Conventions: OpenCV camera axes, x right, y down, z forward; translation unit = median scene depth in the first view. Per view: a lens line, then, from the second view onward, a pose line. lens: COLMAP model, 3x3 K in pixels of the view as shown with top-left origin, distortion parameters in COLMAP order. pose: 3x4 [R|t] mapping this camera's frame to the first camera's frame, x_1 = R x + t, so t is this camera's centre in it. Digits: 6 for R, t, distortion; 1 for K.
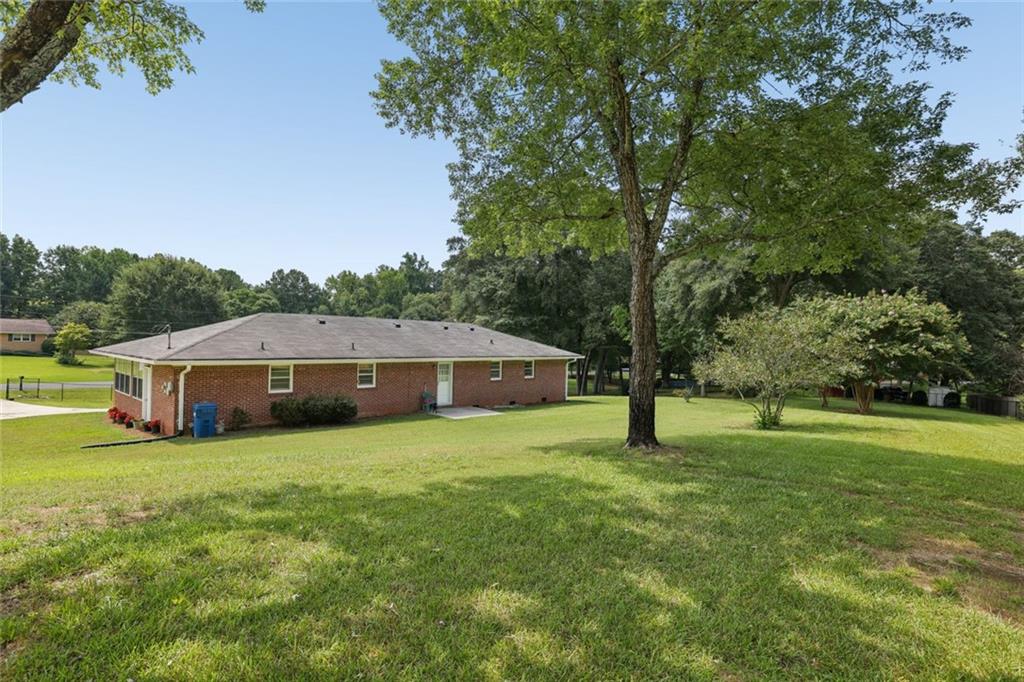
lens RADIAL K [[500.4, 0, 512.0], [0, 500.4, 341.0], [0, 0, 1]] dist [-0.000053, 0.000146]
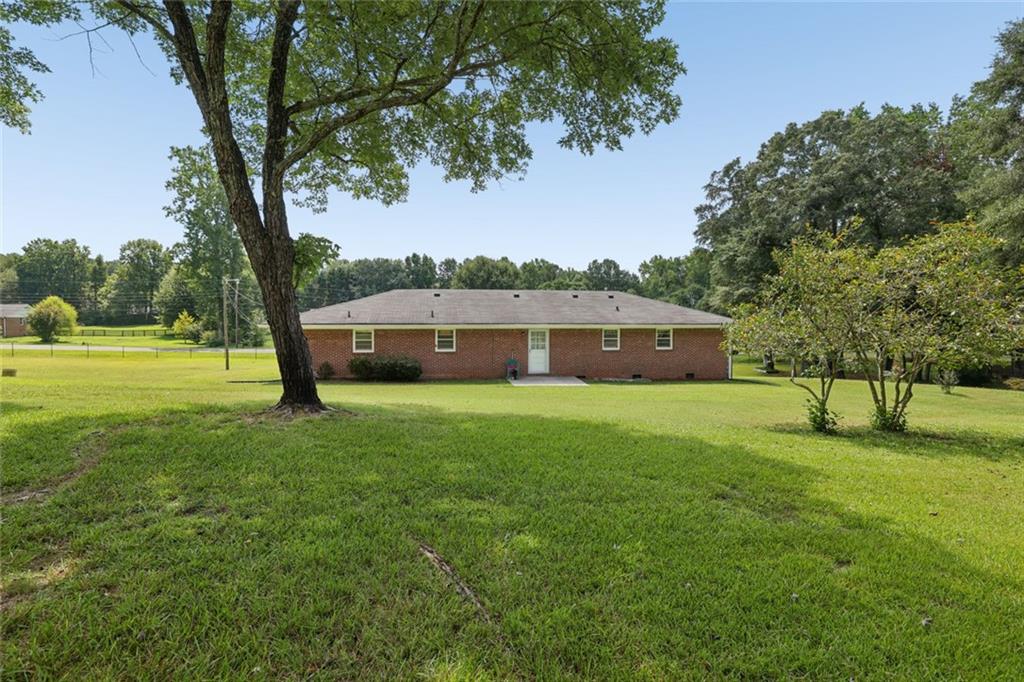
lens RADIAL K [[457.9, 0, 512.0], [0, 457.9, 341.0], [0, 0, 1]] dist [-0.000701, -0.000044]
pose [[0.797442, 0.007975, -0.603343, 0.327151], [0.018240, 0.999137, 0.037314, 0.026757], [0.603120, -0.040761, 0.796609, 0.217974]]
